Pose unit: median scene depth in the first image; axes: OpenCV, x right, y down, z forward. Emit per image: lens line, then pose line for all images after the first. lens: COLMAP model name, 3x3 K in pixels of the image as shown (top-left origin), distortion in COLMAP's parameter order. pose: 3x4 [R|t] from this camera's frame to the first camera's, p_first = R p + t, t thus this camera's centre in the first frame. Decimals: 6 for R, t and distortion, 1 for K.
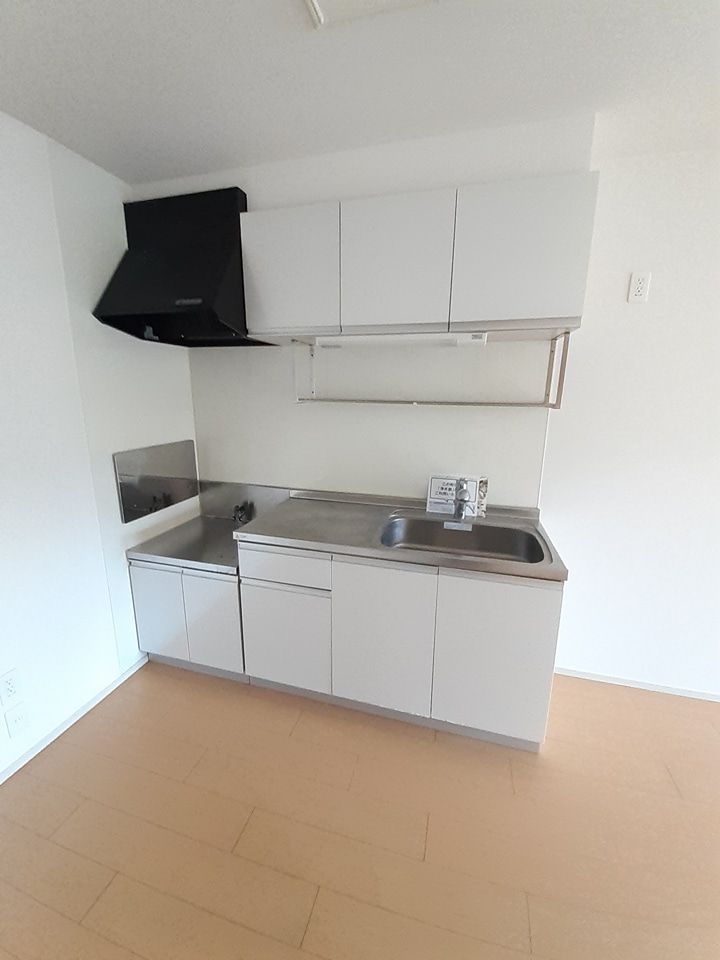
lens RADIAL K [[391.1, 0, 359.2], [0, 391.1, 475.0], [0, 0, 1]] dist [0.001242, -0.000092]
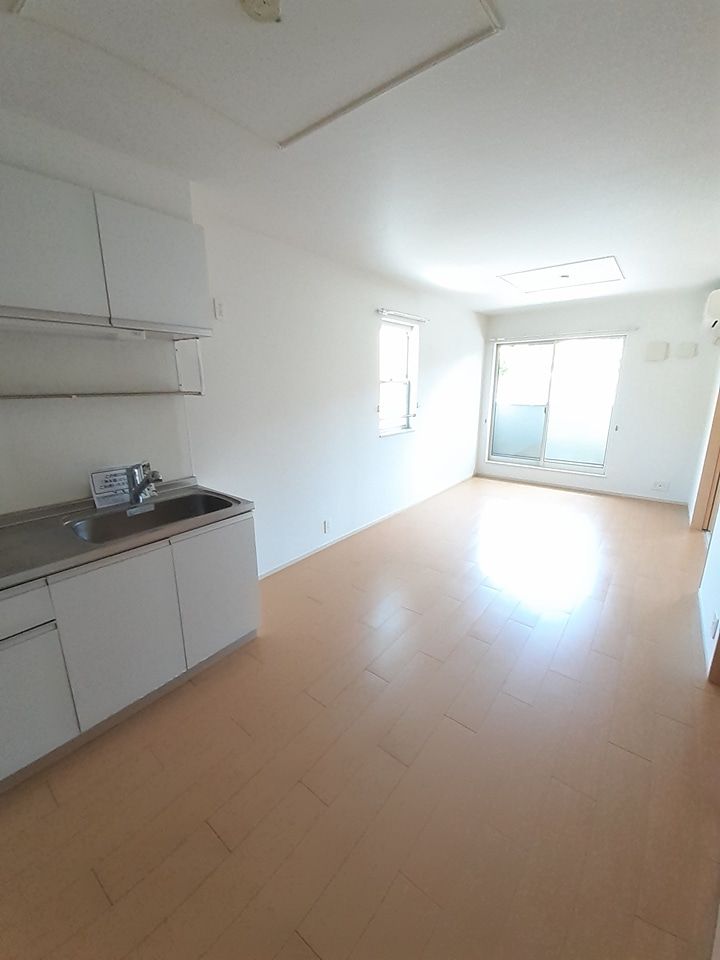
lens RADIAL K [[391.1, 0, 358.0], [0, 391.1, 480.7], [0, 0, 1]] dist [0.001242, -0.000092]
pose [[0.379299, -0.236024, 0.894665, -0.462768], [0.207121, 0.964040, 0.166516, -0.001050], [-0.901794, 0.122145, 0.414545, 0.008555]]
